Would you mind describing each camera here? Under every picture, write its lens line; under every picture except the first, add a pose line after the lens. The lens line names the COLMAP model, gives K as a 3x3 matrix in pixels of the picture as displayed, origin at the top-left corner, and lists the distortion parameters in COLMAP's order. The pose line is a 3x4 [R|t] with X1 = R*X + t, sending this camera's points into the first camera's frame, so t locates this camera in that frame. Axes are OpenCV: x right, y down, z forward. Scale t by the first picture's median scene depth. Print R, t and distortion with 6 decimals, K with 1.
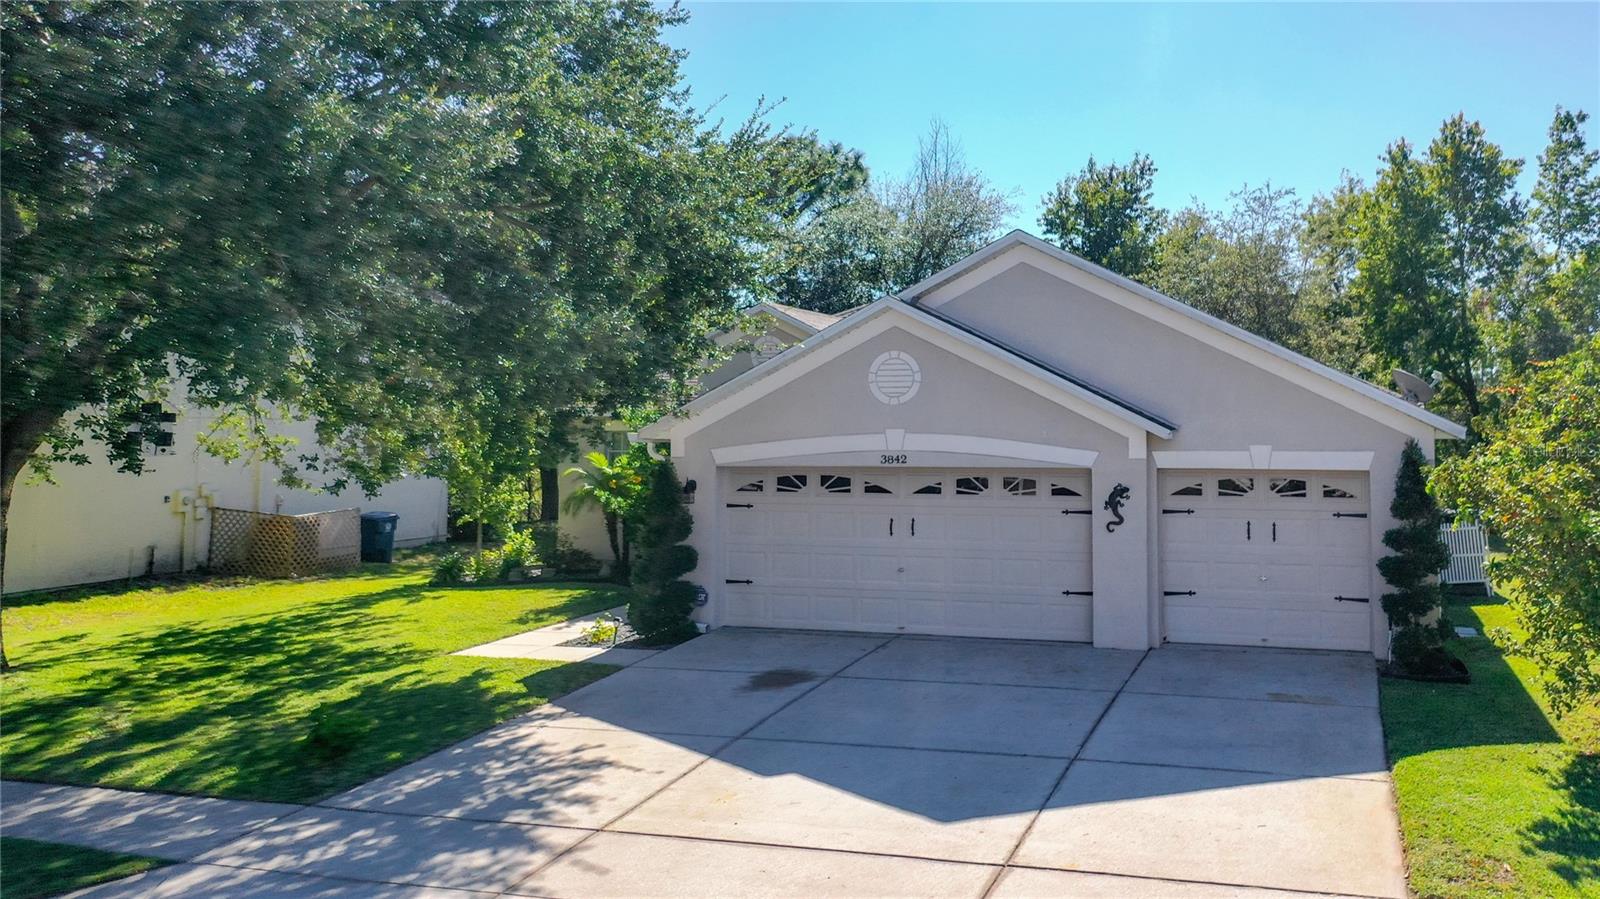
lens RADIAL K [[1347.9, 0, 906.2], [0, 1347.9, 440.6], [0, 0, 1]] dist [0.018310, -0.014037]
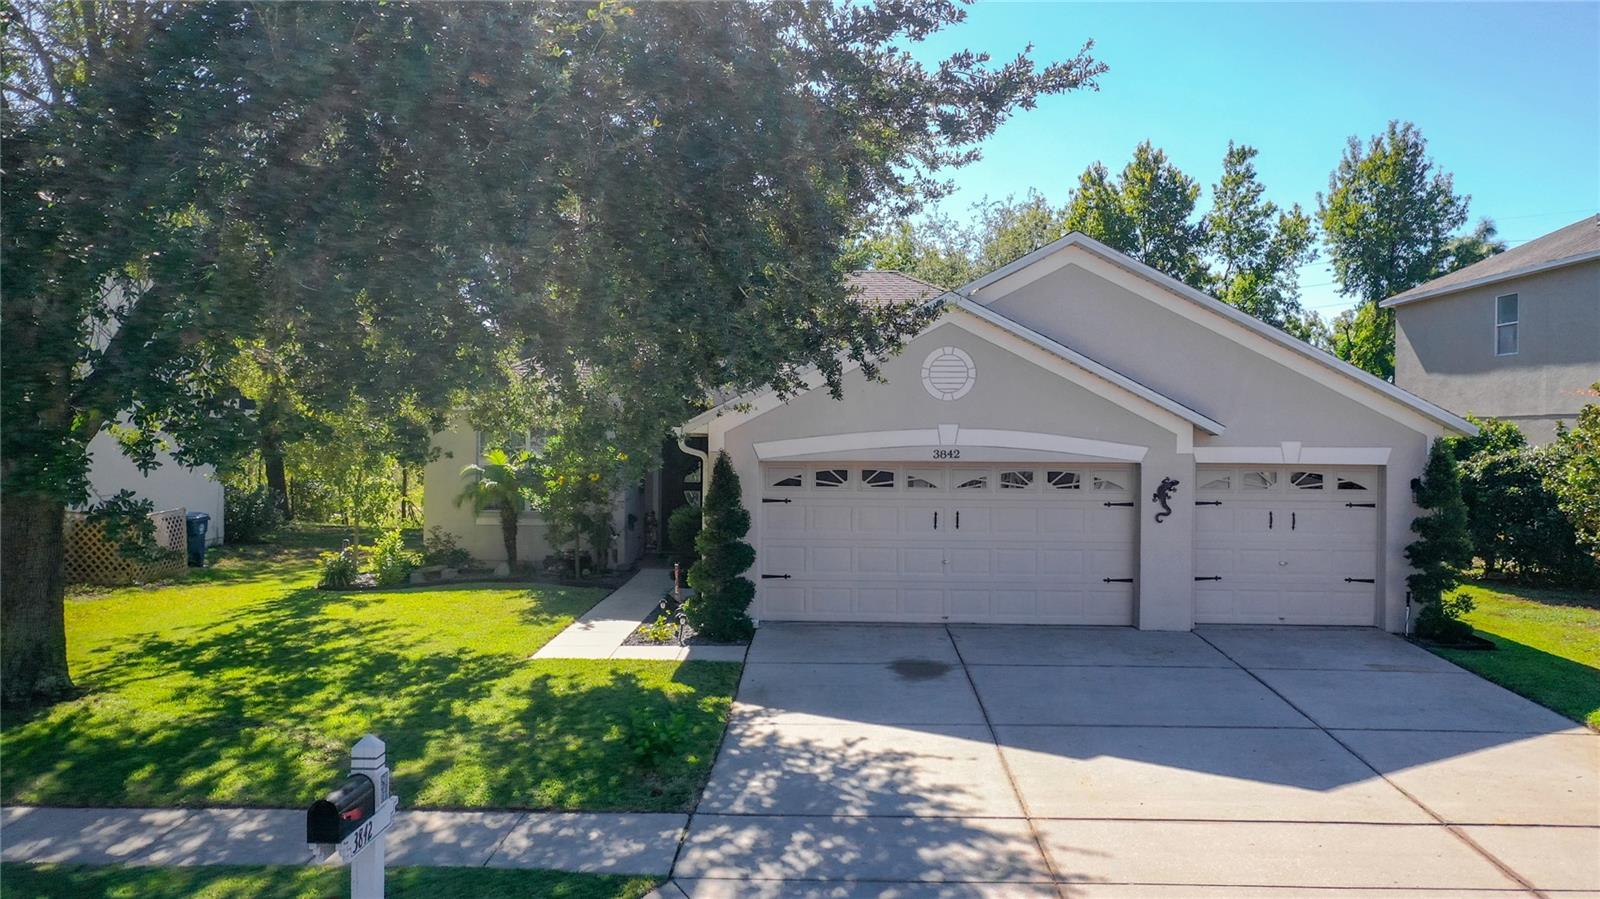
lens RADIAL K [[1347.9, 0, 786.8], [0, 1347.9, 457.7], [0, 0, 1]] dist [0.018310, -0.014037]
pose [[0.965969, 0.002251, 0.258646, -0.391359], [-0.005743, 0.999902, 0.012744, 0.004278], [-0.258592, -0.013796, 0.965888, 0.040687]]
